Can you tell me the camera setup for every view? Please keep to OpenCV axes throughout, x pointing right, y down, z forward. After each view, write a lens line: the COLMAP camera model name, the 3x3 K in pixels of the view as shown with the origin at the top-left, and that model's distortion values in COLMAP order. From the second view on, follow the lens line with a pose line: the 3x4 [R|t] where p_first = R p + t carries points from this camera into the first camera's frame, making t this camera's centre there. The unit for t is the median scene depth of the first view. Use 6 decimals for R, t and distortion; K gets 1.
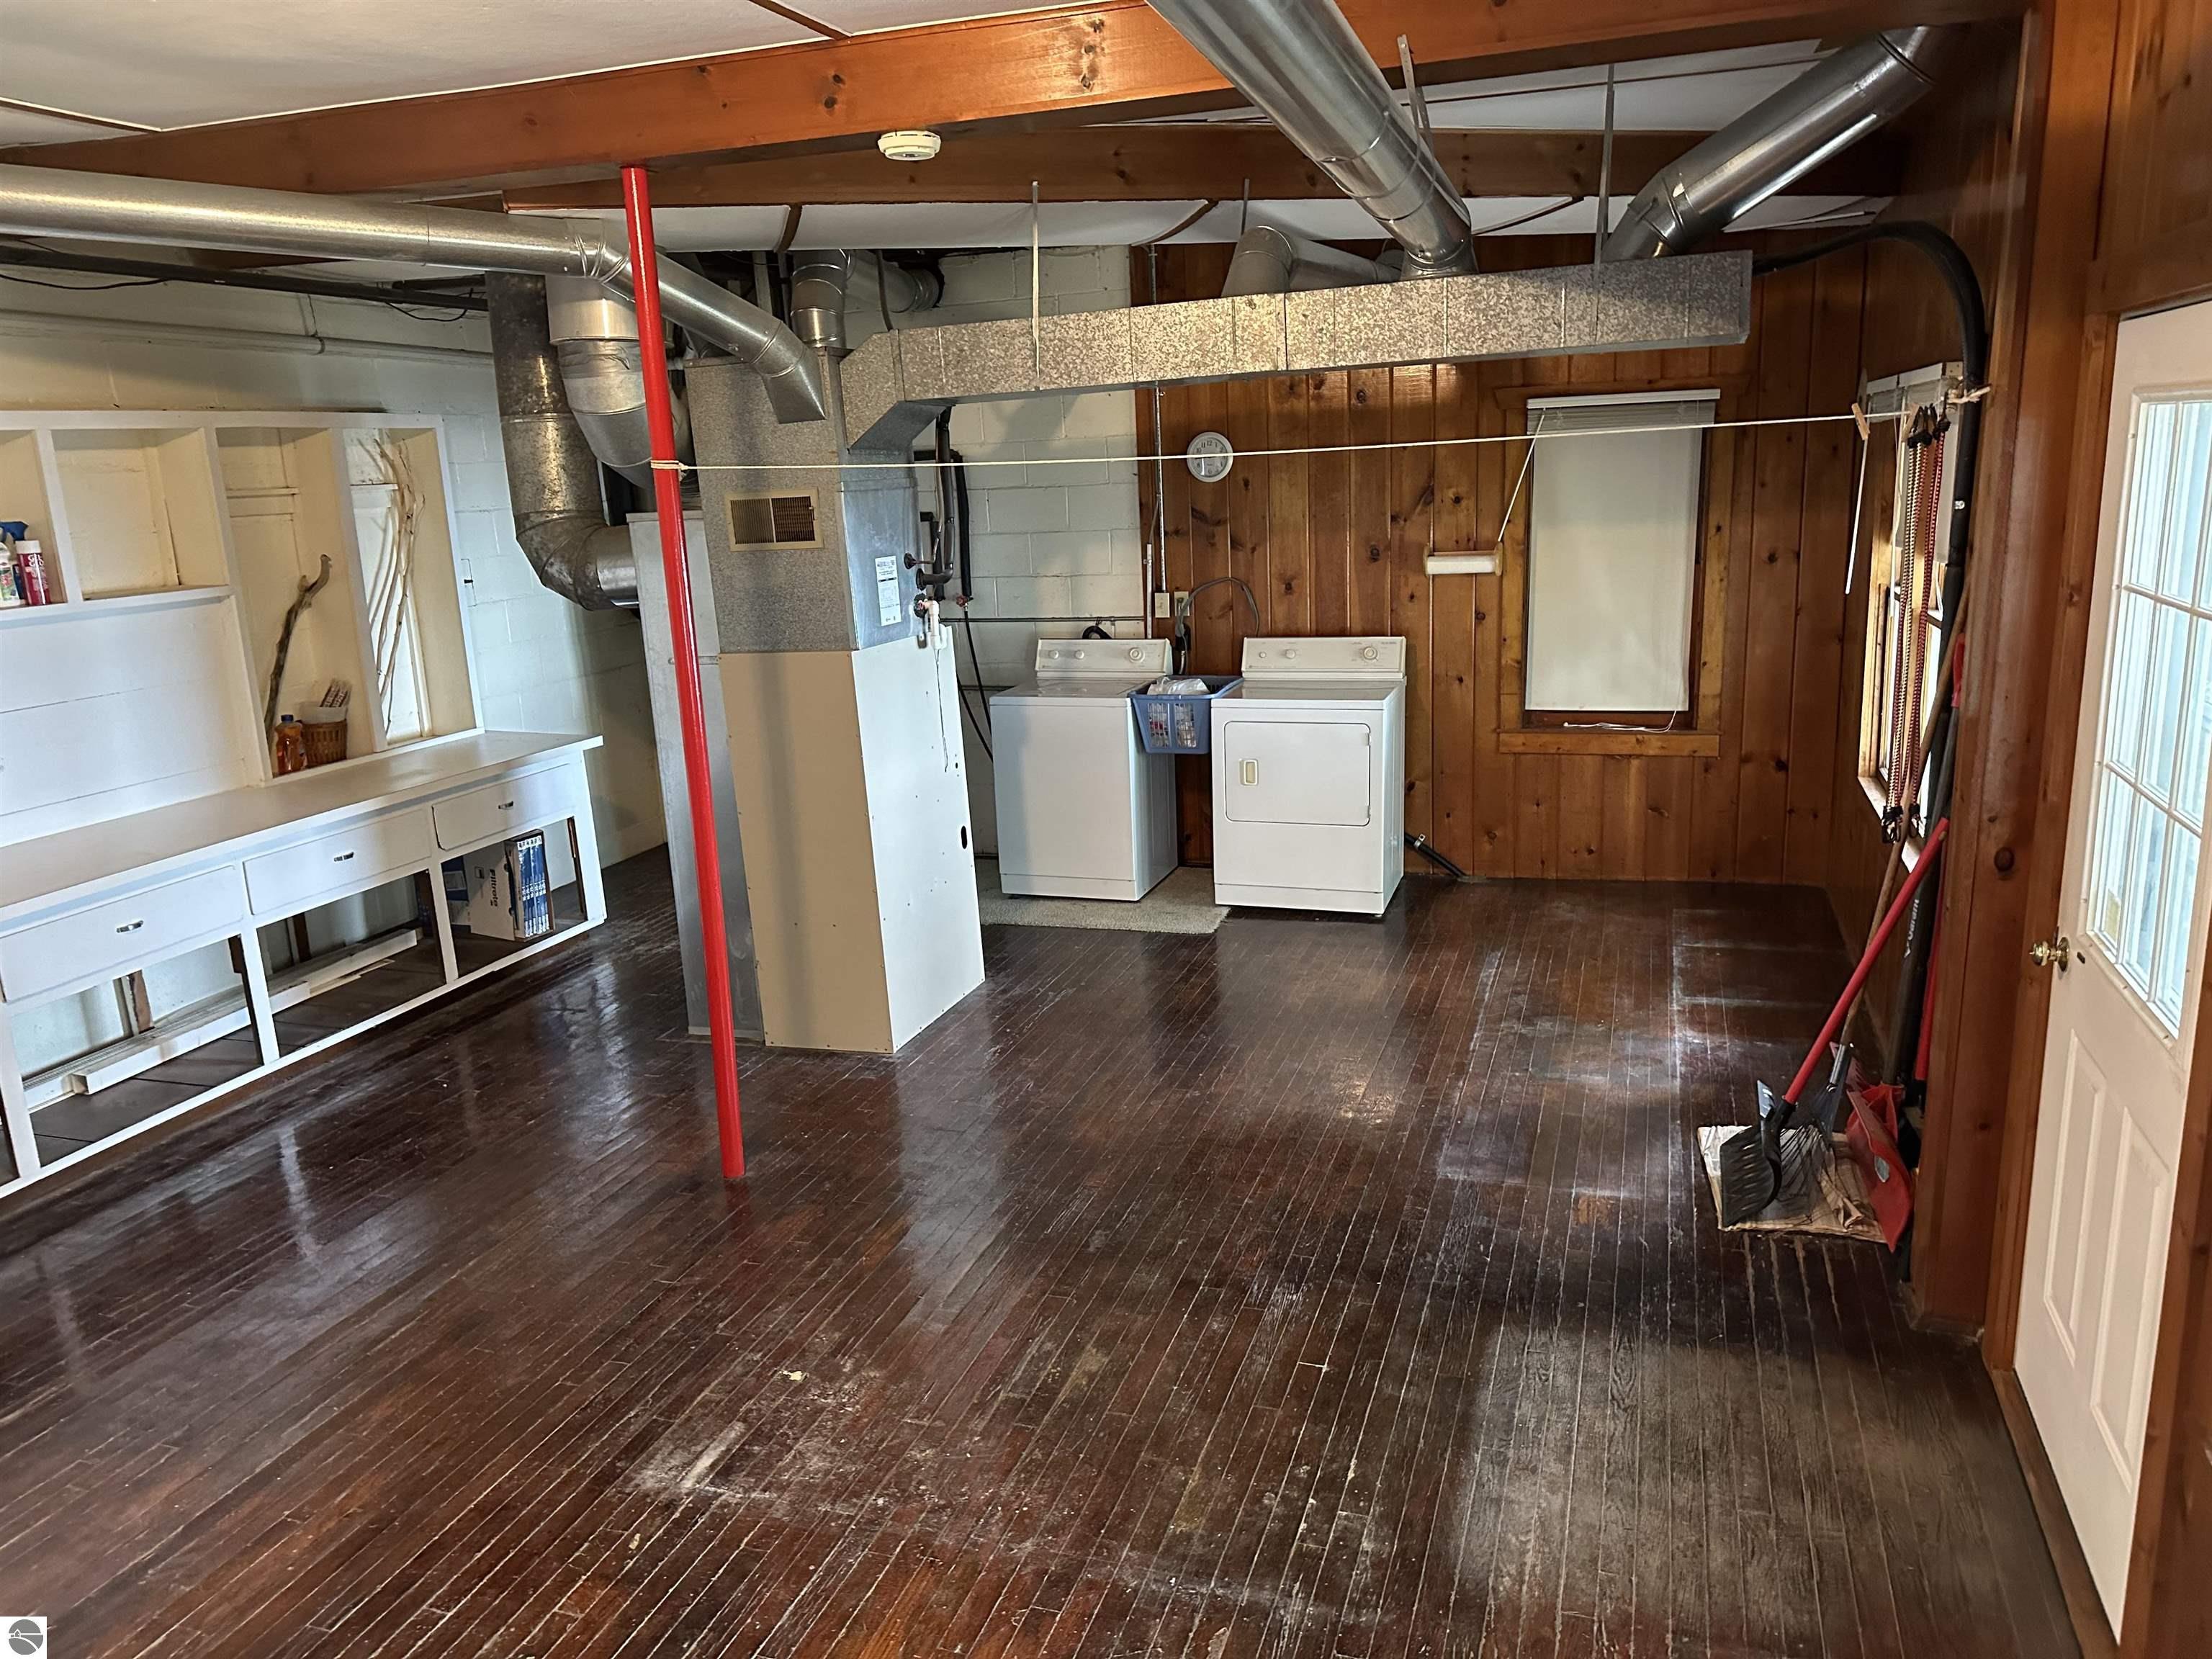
lens RADIAL K [[1527.5, 0, 1114.8], [0, 1527.5, 822.9], [0, 0, 1]] dist [0.046877, -0.074022]
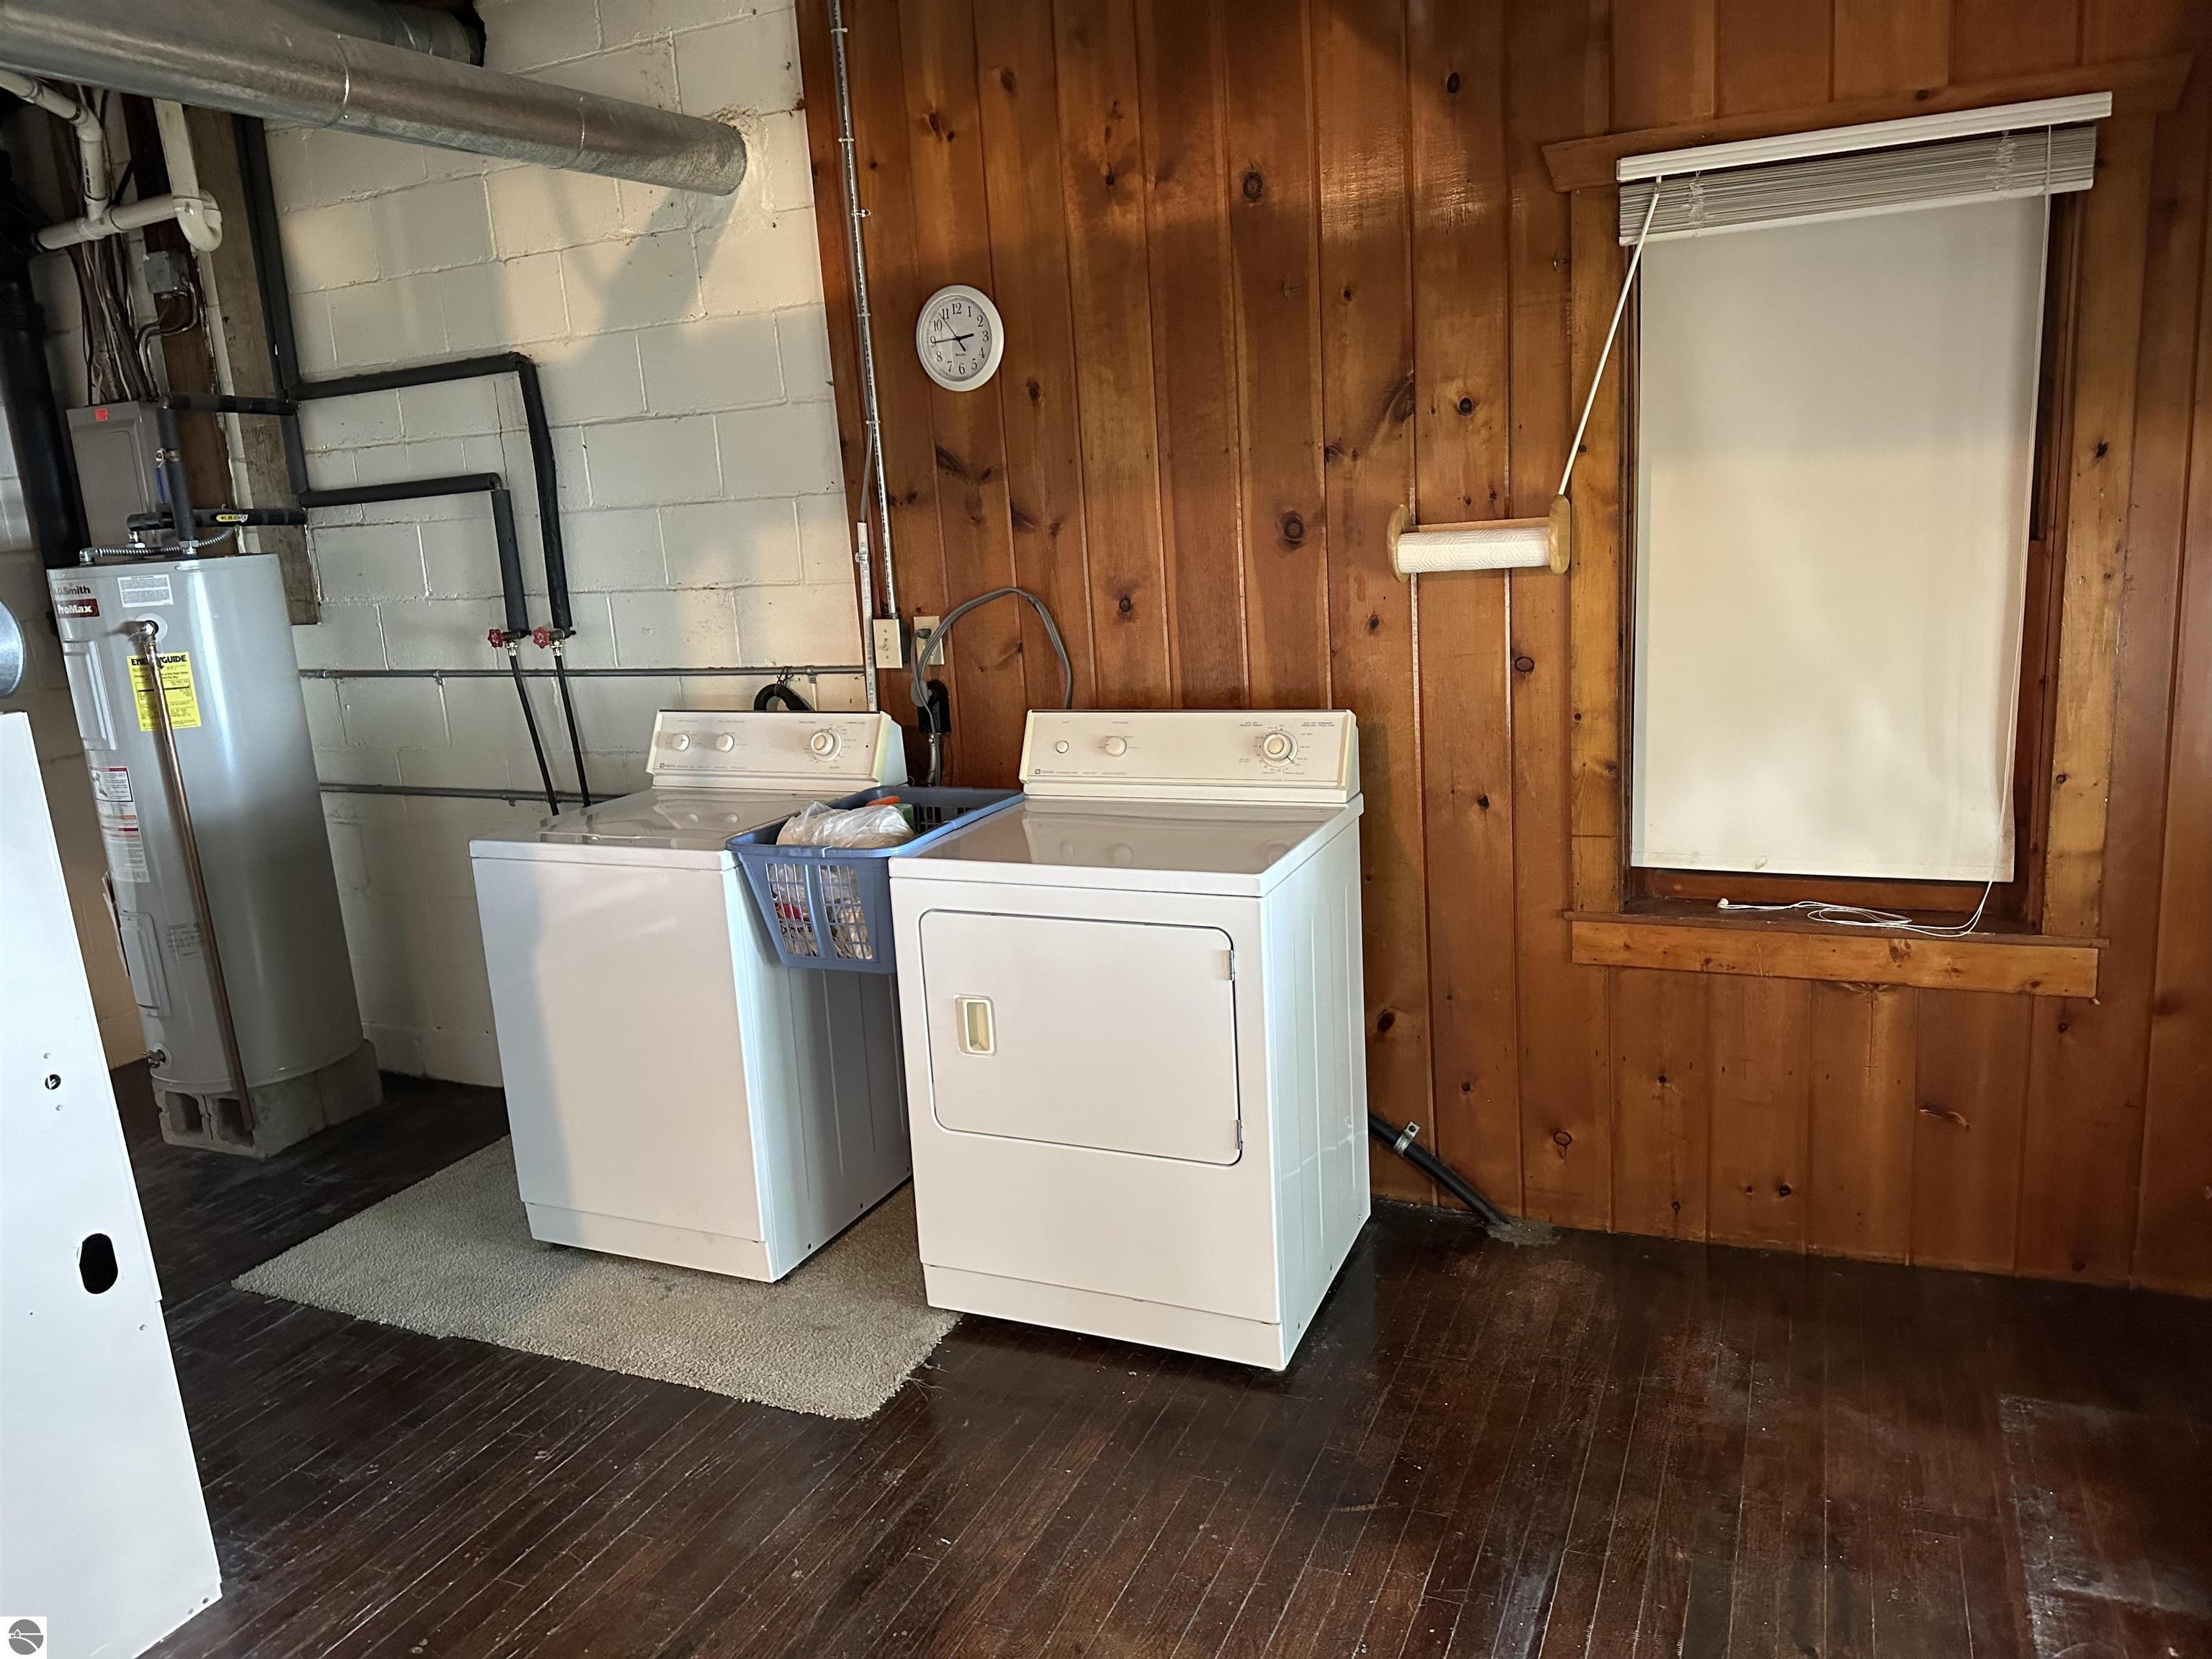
lens RADIAL K [[1527.5, 0, 1147.6], [0, 1527.5, 795.6], [0, 0, 1]] dist [0.046877, -0.074022]
pose [[0.996829, -0.001131, -0.079562, 0.162807], [-0.001665, 0.999384, -0.035067, -0.079598], [0.079552, 0.035088, 0.996213, 0.538925]]
